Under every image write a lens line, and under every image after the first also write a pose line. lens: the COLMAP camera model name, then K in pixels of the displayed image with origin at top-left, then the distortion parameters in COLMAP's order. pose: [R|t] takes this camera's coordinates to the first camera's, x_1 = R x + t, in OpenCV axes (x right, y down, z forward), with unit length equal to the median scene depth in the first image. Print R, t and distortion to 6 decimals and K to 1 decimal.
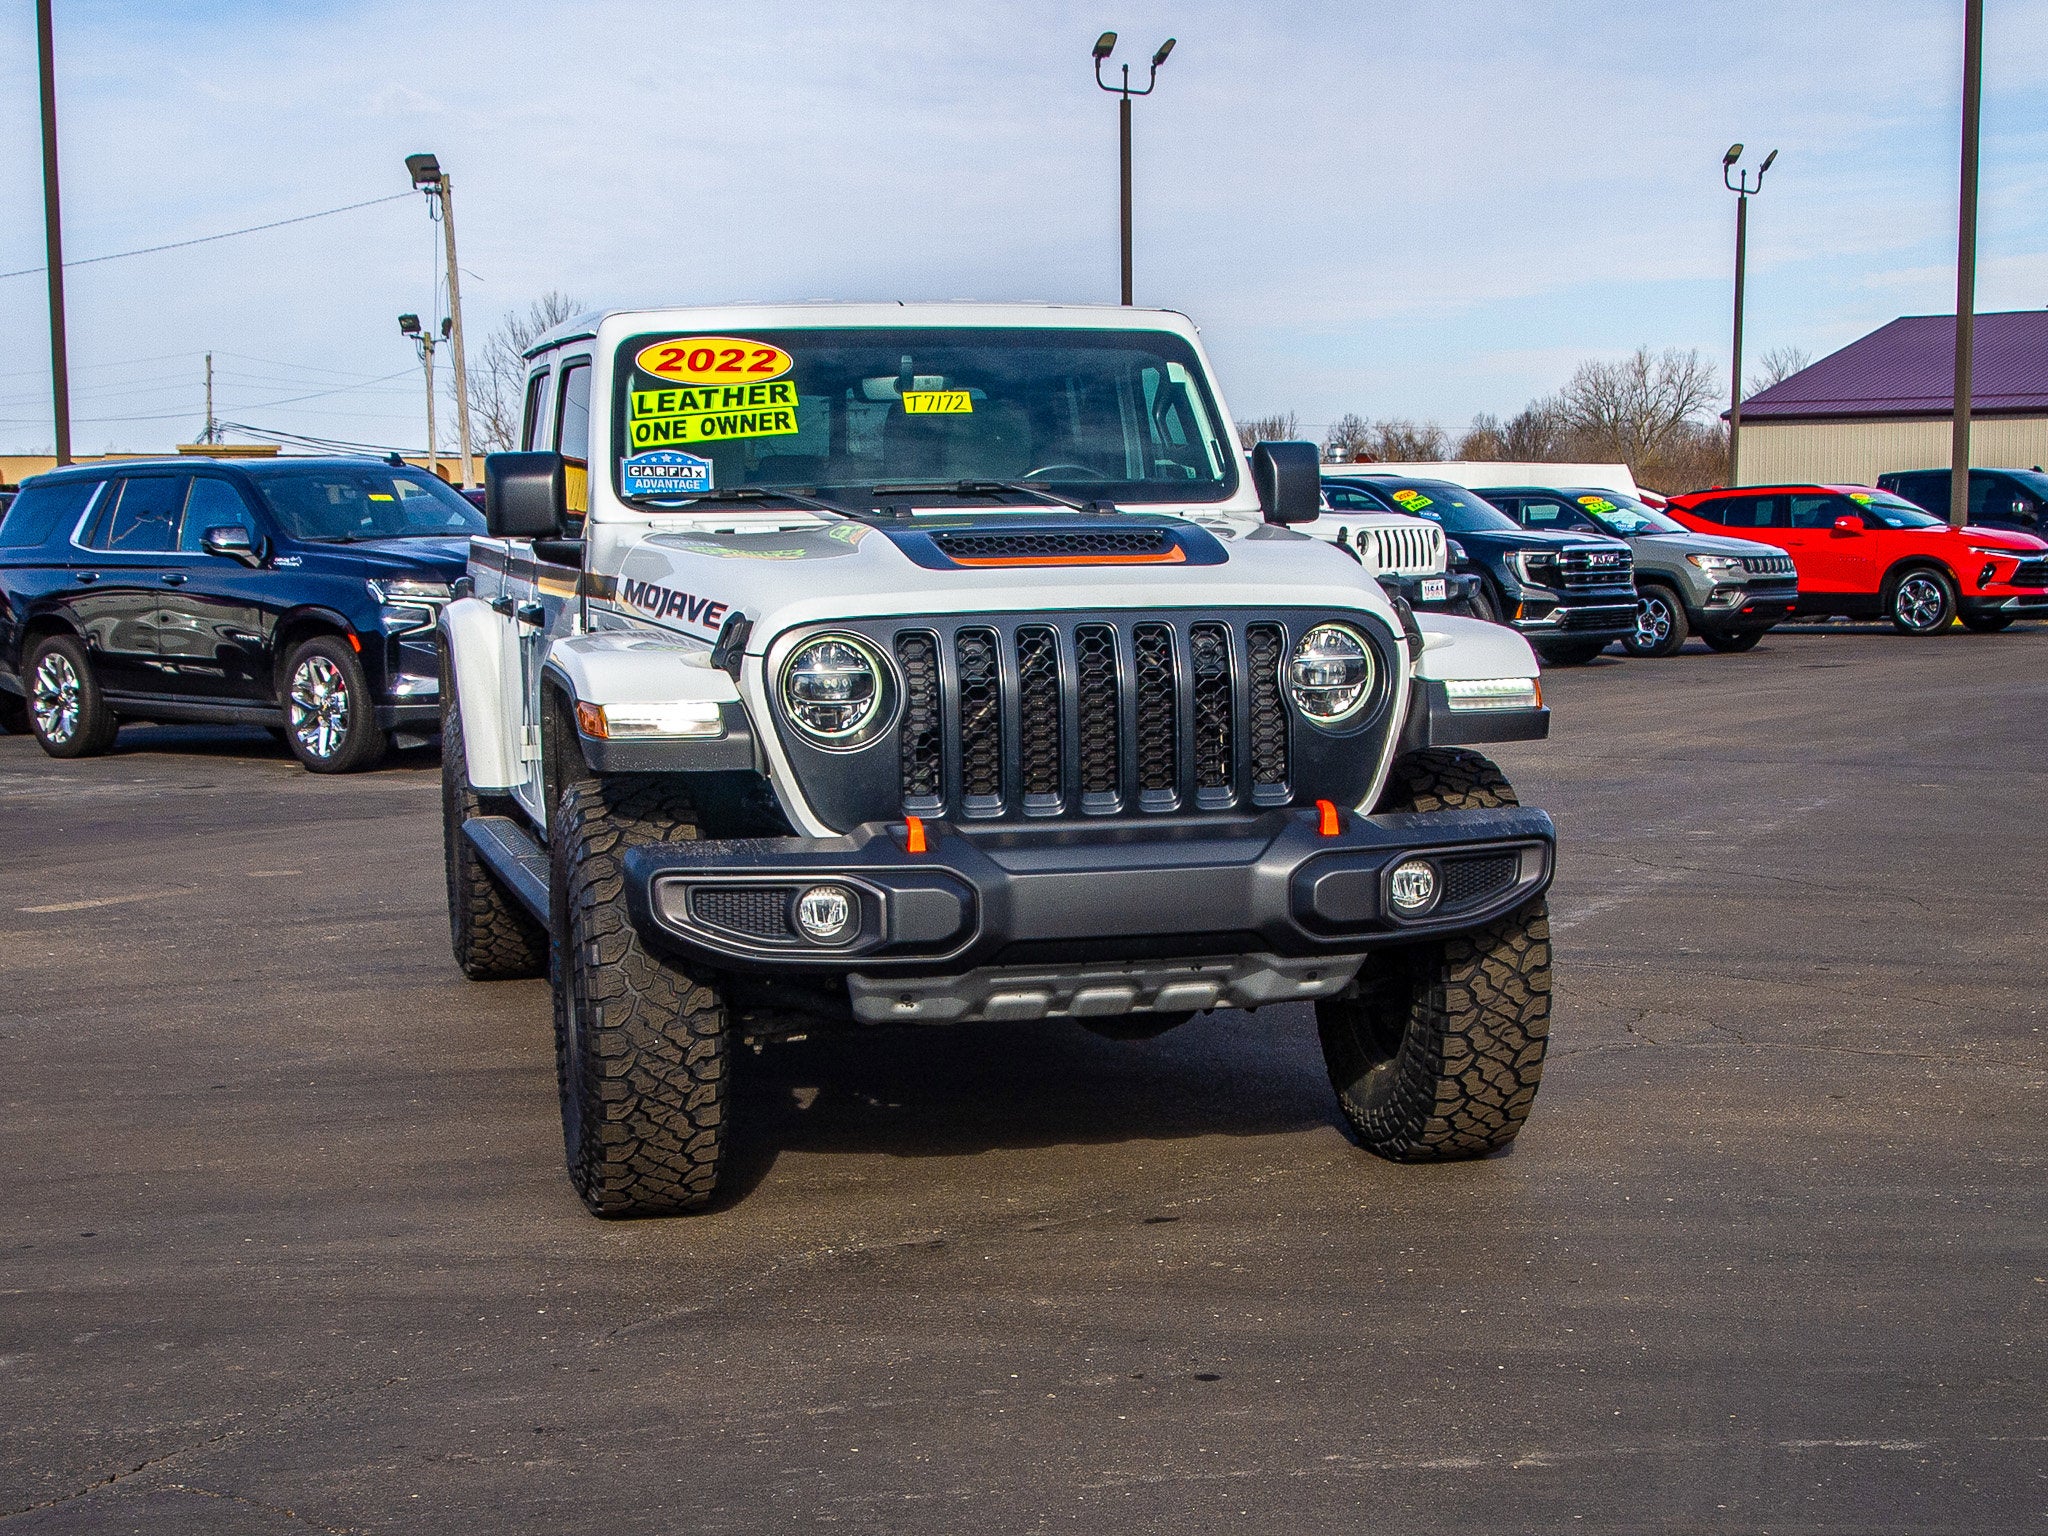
lens RADIAL K [[3207.3, 0, 1022.8], [0, 3207.3, 789.1], [0, 0, 1]] dist [-0.071956, 0.000000]
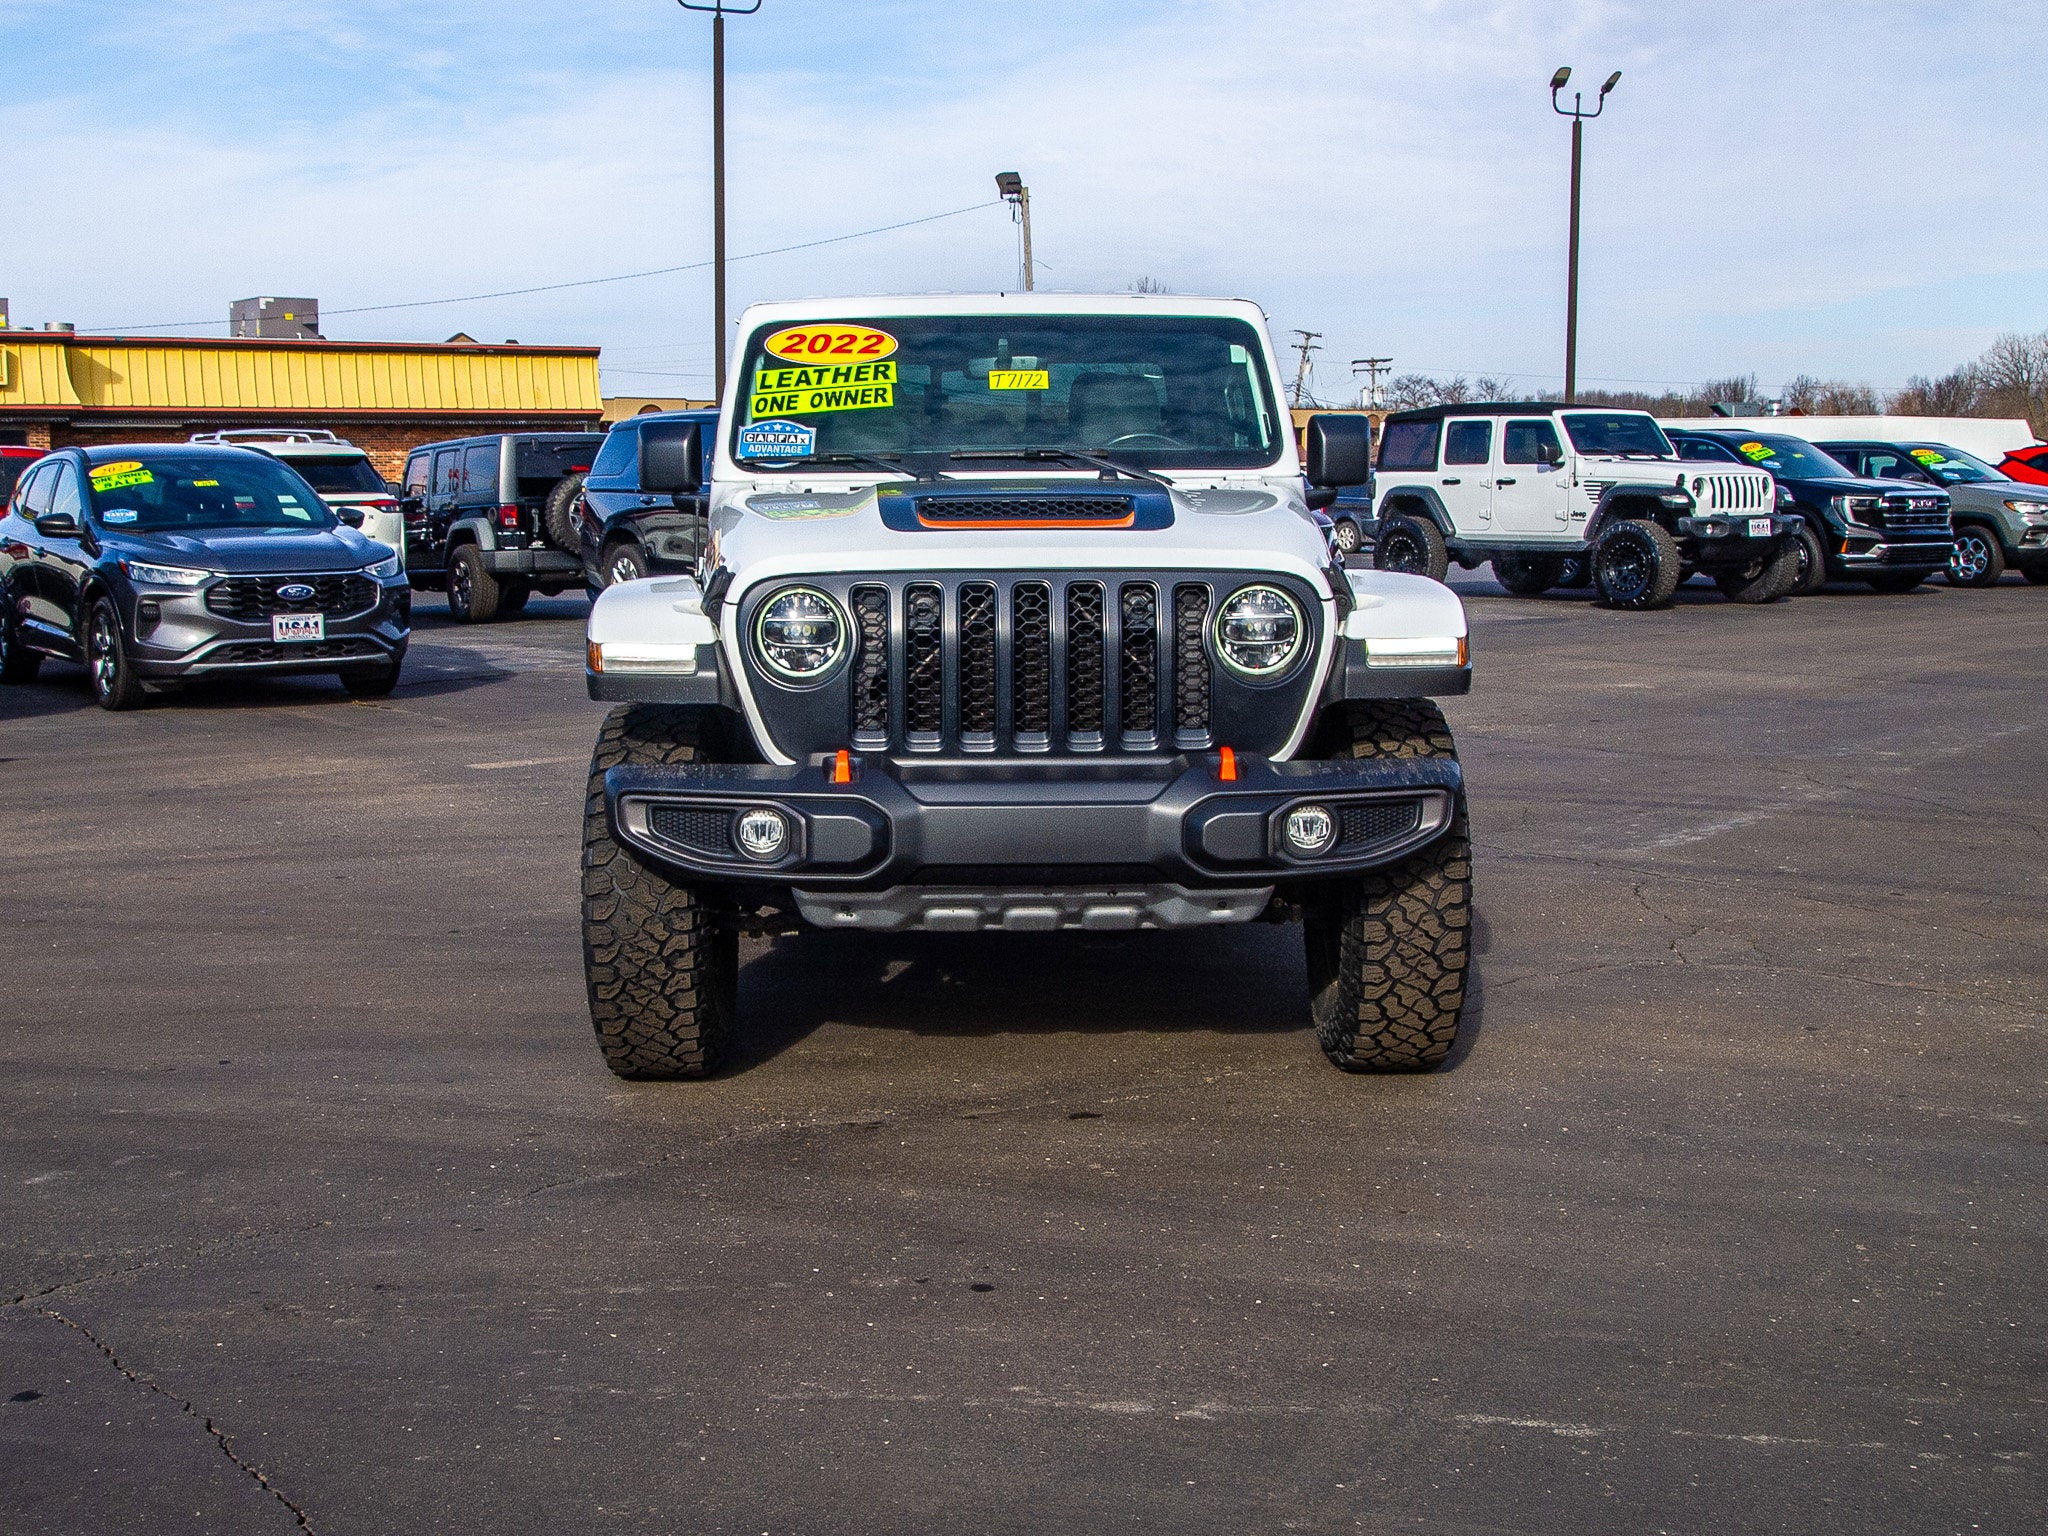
lens RADIAL K [[2440.0, 0, 1071.0], [0, 2440.0, 622.2], [0, 0, 1]] dist [-0.053158, 0.000000]
pose [[0.973211, 0.027411, -0.228275, 0.220766], [-0.030293, 0.999499, -0.009128, -0.028816], [0.227911, 0.015798, 0.973554, 0.164201]]
